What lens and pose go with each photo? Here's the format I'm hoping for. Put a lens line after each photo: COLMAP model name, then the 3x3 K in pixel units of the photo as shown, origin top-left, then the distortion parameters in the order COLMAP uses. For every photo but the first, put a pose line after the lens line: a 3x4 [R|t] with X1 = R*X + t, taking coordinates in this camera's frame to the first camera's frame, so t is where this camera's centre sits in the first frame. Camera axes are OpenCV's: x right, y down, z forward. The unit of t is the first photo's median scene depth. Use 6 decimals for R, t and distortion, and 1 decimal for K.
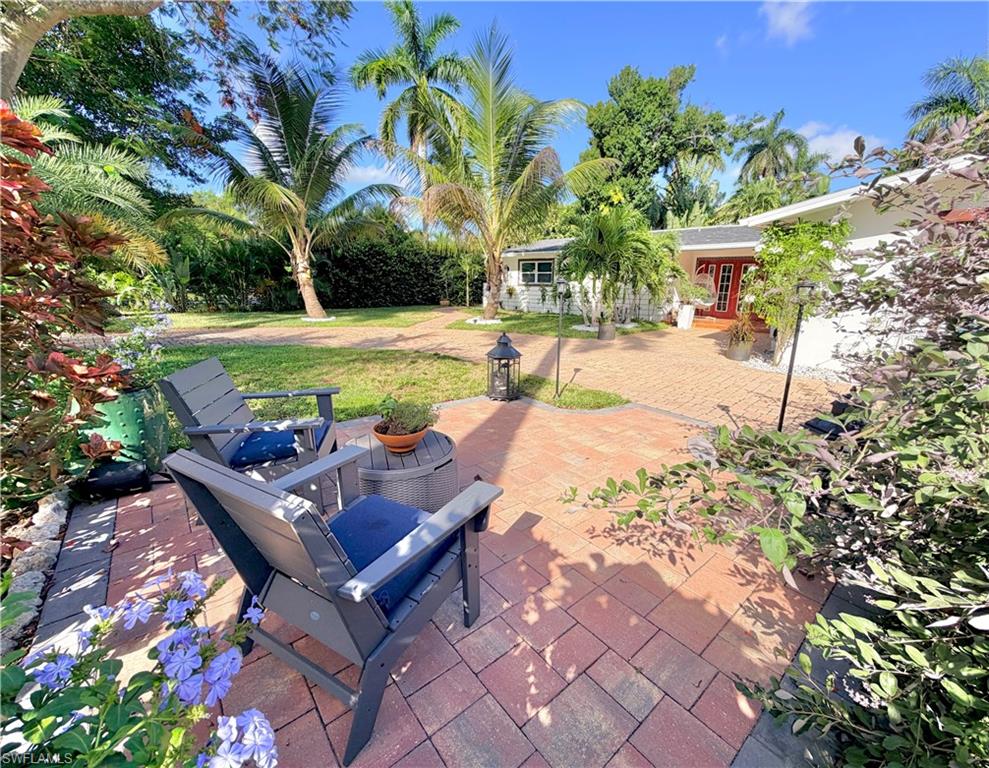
lens RADIAL K [[412.9, 0, 494.5], [0, 412.9, 384.0], [0, 0, 1]] dist [-0.000643, -0.000043]
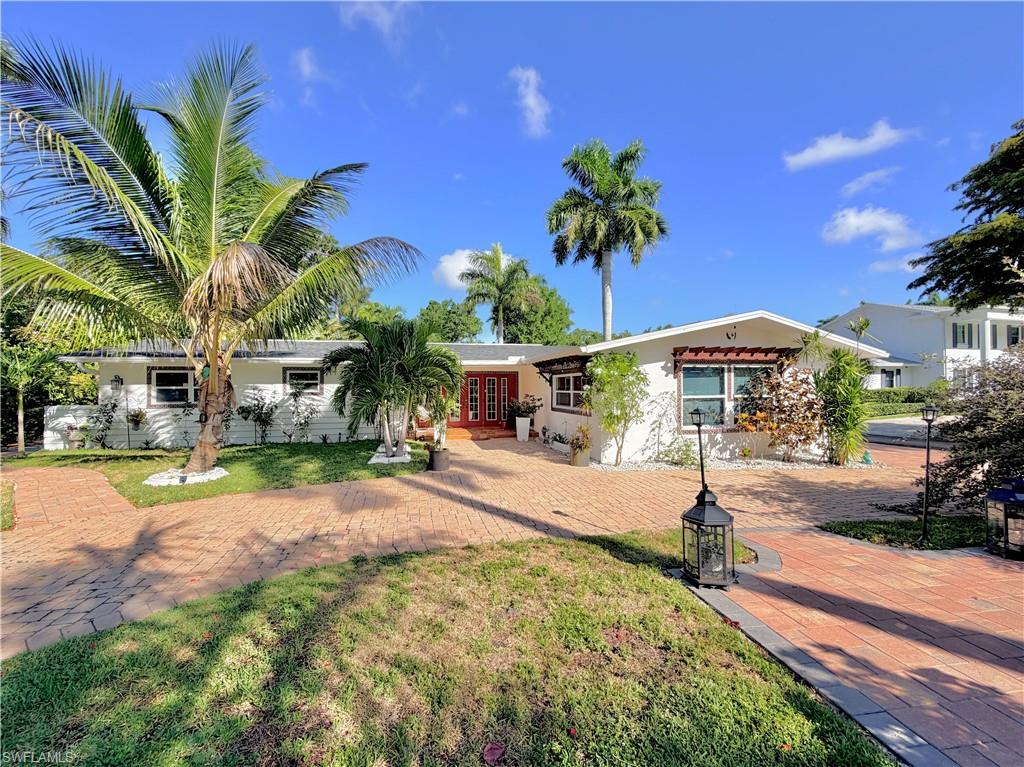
lens RADIAL K [[417.2, 0, 512.0], [0, 417.2, 383.5], [0, 0, 1]] dist [-0.001573, -0.000214]
pose [[0.508844, 0.009930, 0.860802, -0.202098], [0.220058, 0.965211, -0.141217, -0.068974], [-0.832258, 0.261283, 0.488956, 0.246262]]
